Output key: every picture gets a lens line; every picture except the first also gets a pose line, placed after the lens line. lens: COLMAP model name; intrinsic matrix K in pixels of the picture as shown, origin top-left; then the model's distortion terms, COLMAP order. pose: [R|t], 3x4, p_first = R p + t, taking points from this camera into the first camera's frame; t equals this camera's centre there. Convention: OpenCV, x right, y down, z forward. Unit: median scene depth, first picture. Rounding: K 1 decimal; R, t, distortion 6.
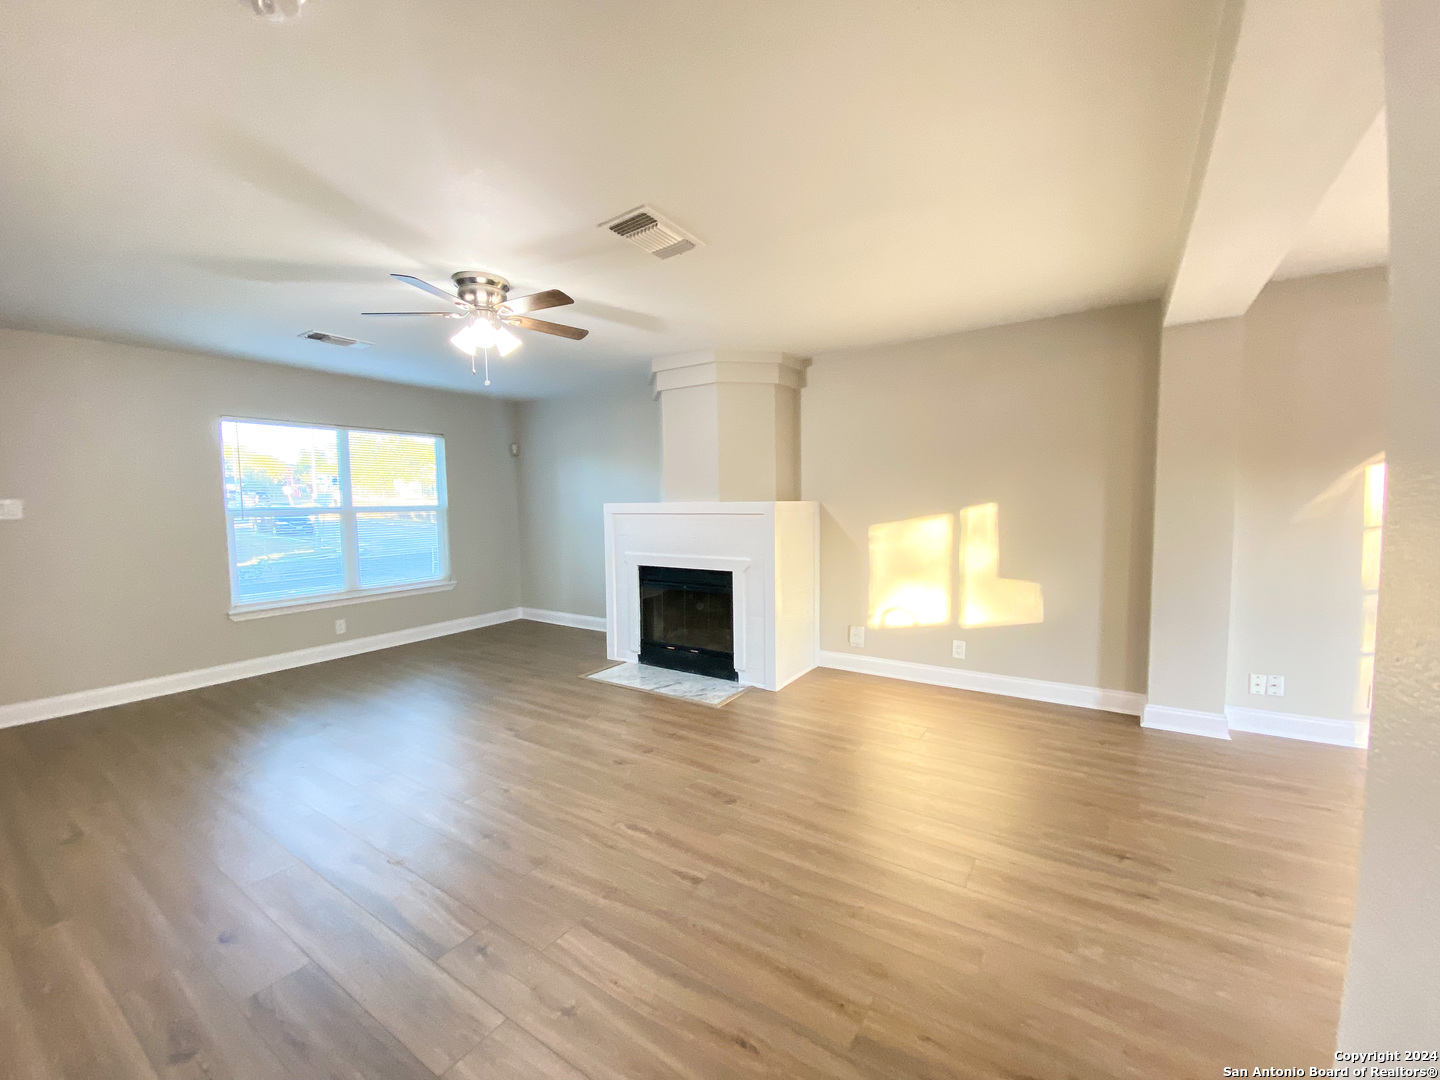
lens RADIAL K [[582.8, 0, 726.6], [0, 582.8, 539.2], [0, 0, 1]] dist [0.062228, -0.044590]
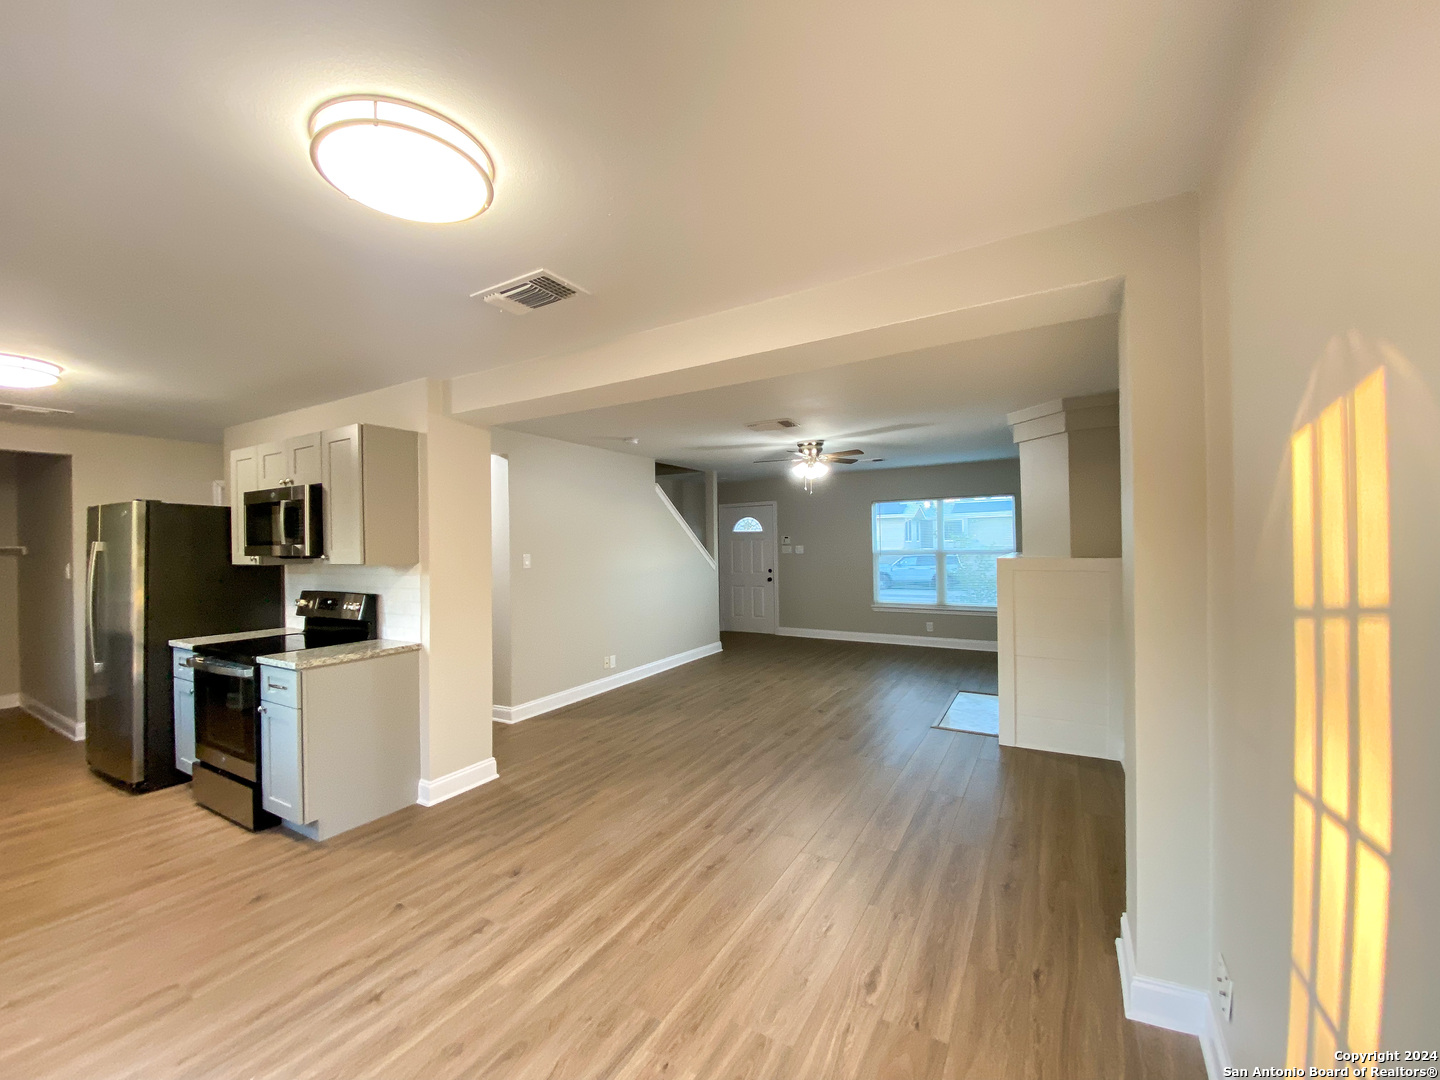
lens RADIAL K [[582.8, 0, 726.6], [0, 582.8, 539.2], [0, 0, 1]] dist [0.062228, -0.044590]
pose [[0.059972, 0.007448, -0.998172, 1.013882], [-0.048858, 0.998796, 0.004517, -0.074311], [0.997004, 0.048498, 0.060264, 0.414083]]
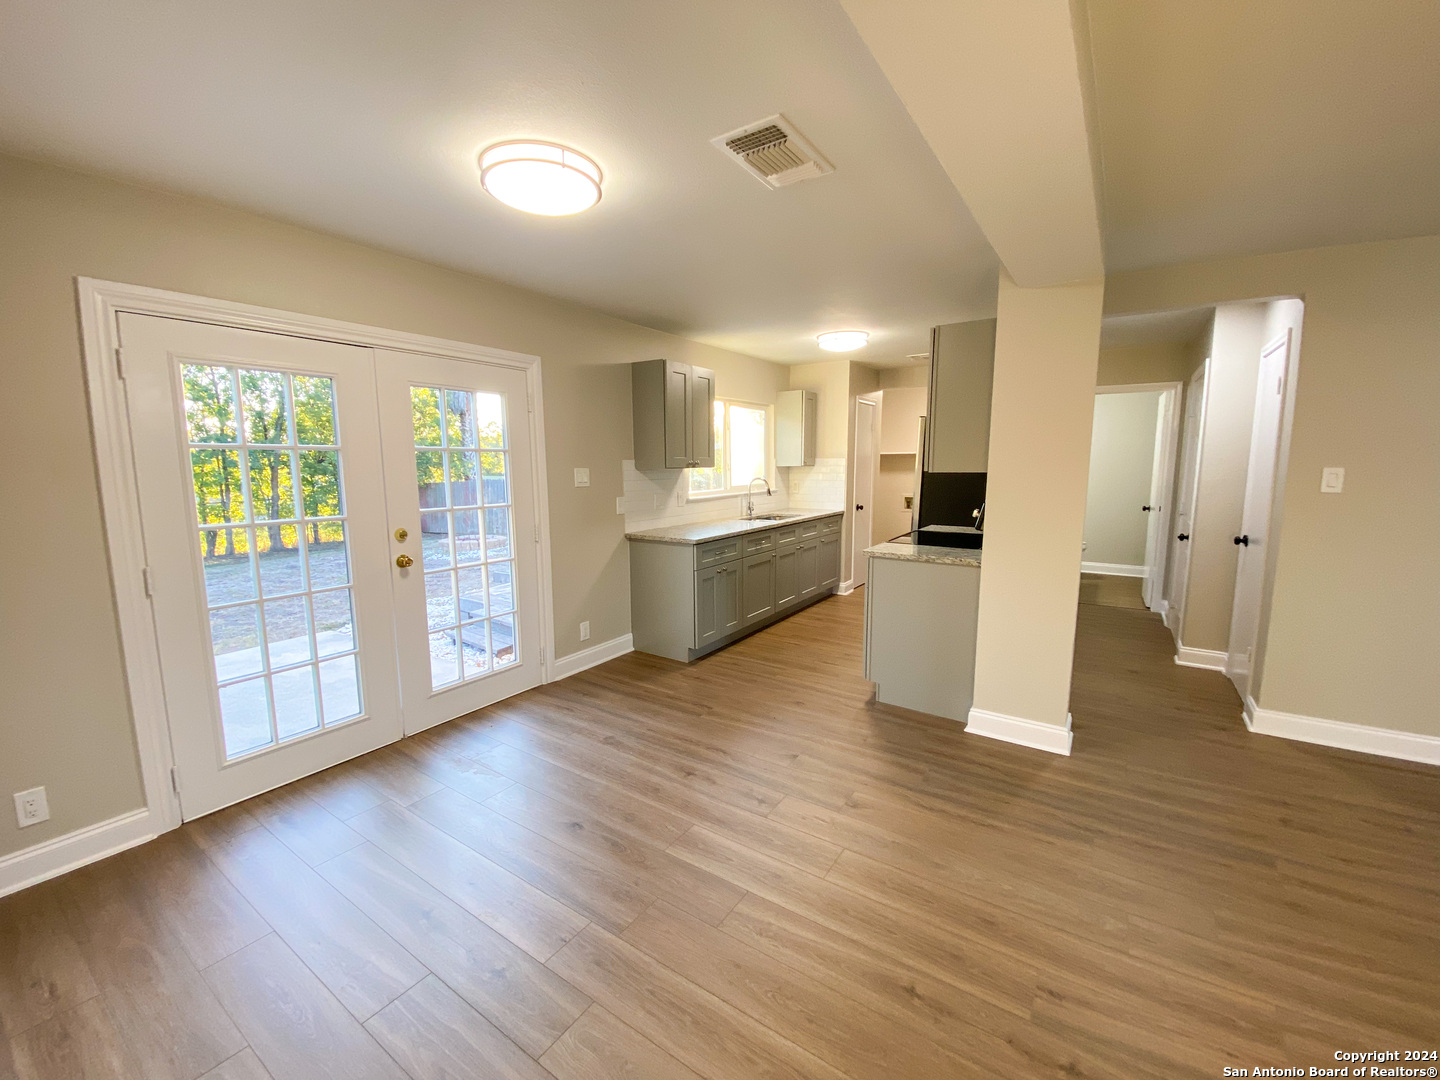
lens RADIAL K [[579.0, 0, 715.9], [0, 579.0, 541.0], [0, 0, 1]] dist [0.062035, -0.040089]
pose [[-0.999517, 0.022243, 0.021715, 0.509246], [0.026046, 0.980570, 0.194434, -0.085608], [-0.016968, 0.194906, -0.980675, 0.765768]]
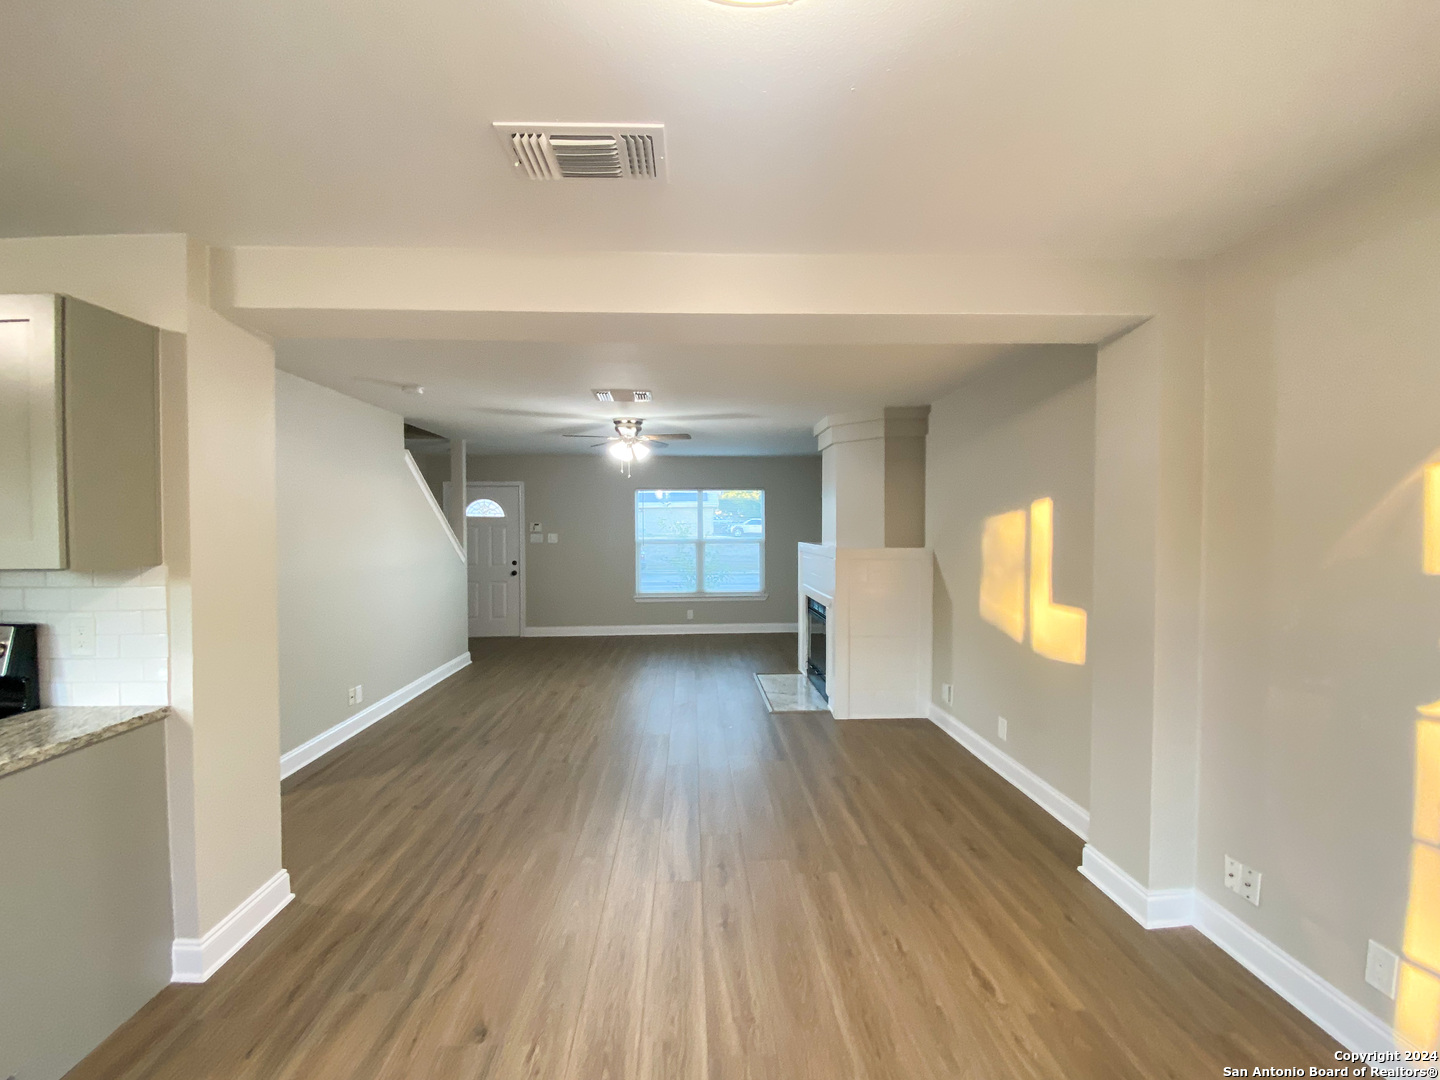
lens RADIAL K [[602.6, 0, 723.7], [0, 602.6, 538.2], [0, 0, 1]] dist [0.053861, -0.035262]
pose [[0.590994, 0.028386, -0.806177, 0.817830], [-0.057761, 0.998305, -0.007192, -0.058796], [0.804606, 0.050816, 0.591631, 0.118812]]
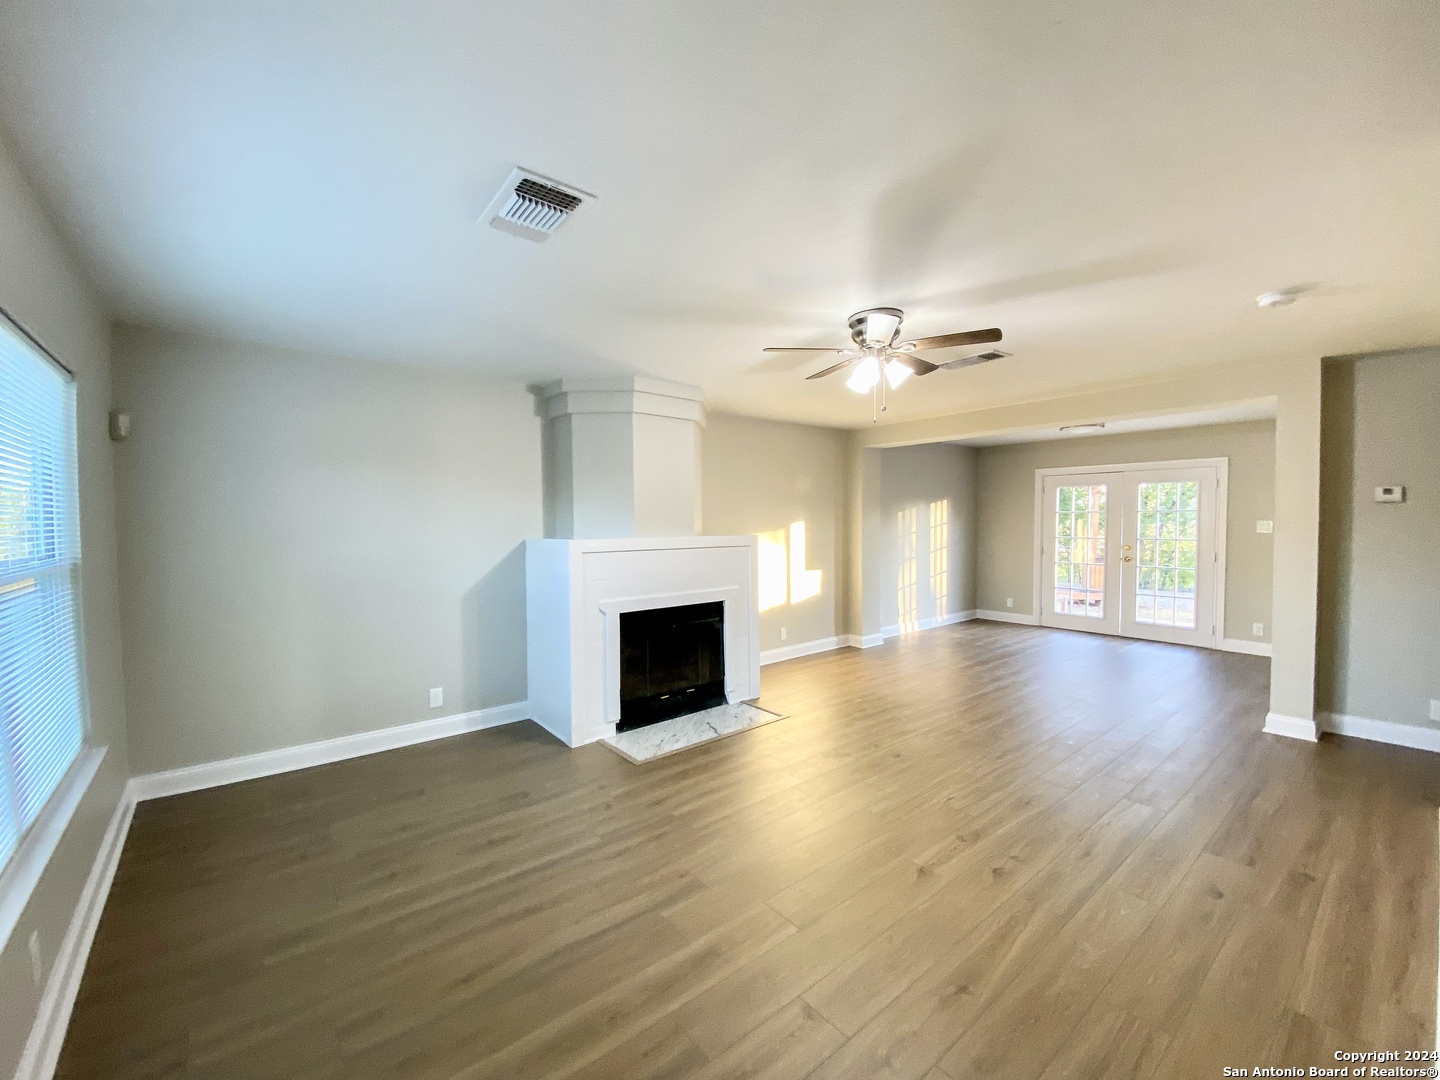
lens RADIAL K [[565.5, 0, 729.8], [0, 565.5, 544.2], [0, 0, 1]] dist [0.048625, -0.026146]
pose [[0.289876, -0.017297, 0.956908, -0.973420], [0.069517, 0.997576, -0.003026, -0.045463], [-0.954536, 0.067399, 0.290375, 0.667472]]
